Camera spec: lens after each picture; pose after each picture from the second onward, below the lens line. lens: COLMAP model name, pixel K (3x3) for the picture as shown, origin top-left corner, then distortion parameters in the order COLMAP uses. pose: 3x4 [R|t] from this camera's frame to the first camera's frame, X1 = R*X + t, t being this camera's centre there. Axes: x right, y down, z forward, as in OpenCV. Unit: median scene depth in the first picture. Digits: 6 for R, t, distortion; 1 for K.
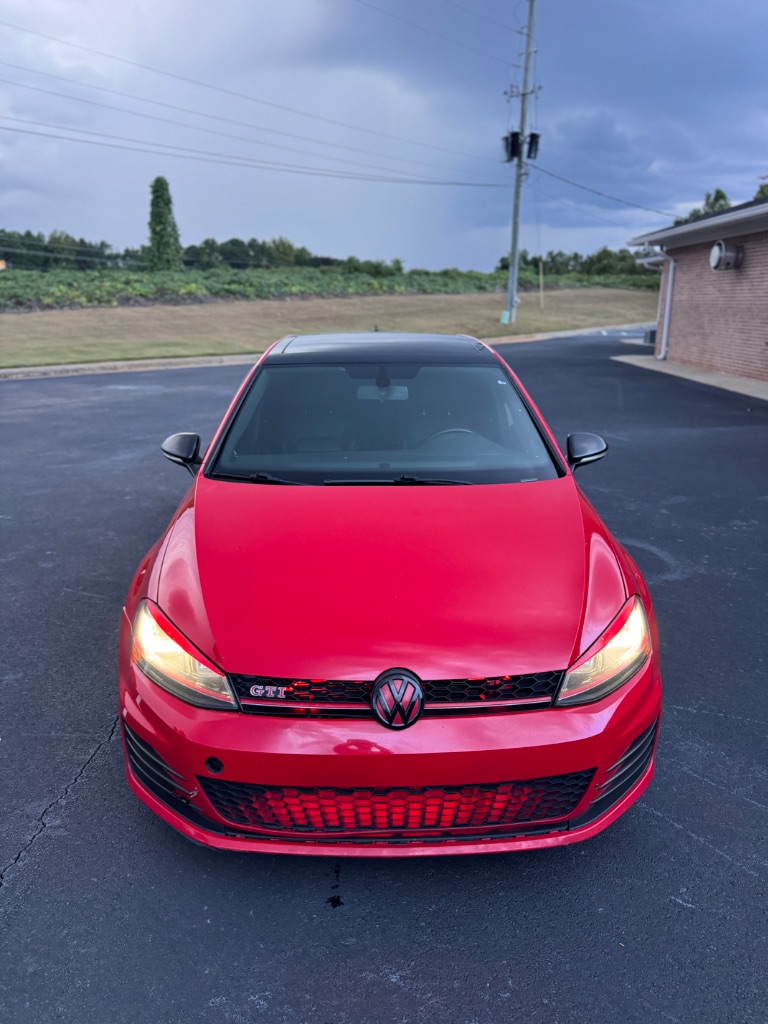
lens RADIAL K [[738.1, 0, 384.1], [0, 738.1, 513.3], [0, 0, 1]] dist [-0.004266, -0.003096]
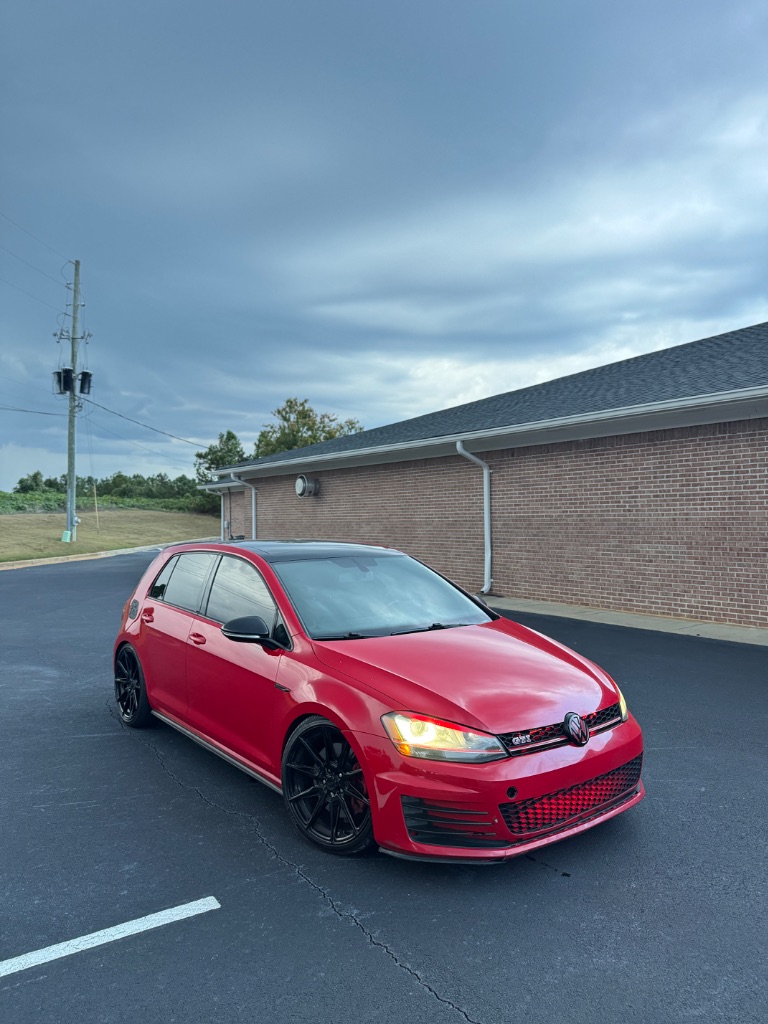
lens RADIAL K [[738.1, 0, 383.5], [0, 738.1, 513.0], [0, 0, 1]] dist [-0.004266, -0.003096]
pose [[0.785132, 0.006246, 0.619297, -0.122361], [0.172695, 0.958080, -0.228602, 0.006892], [-0.594764, 0.286433, 0.751141, -0.017074]]
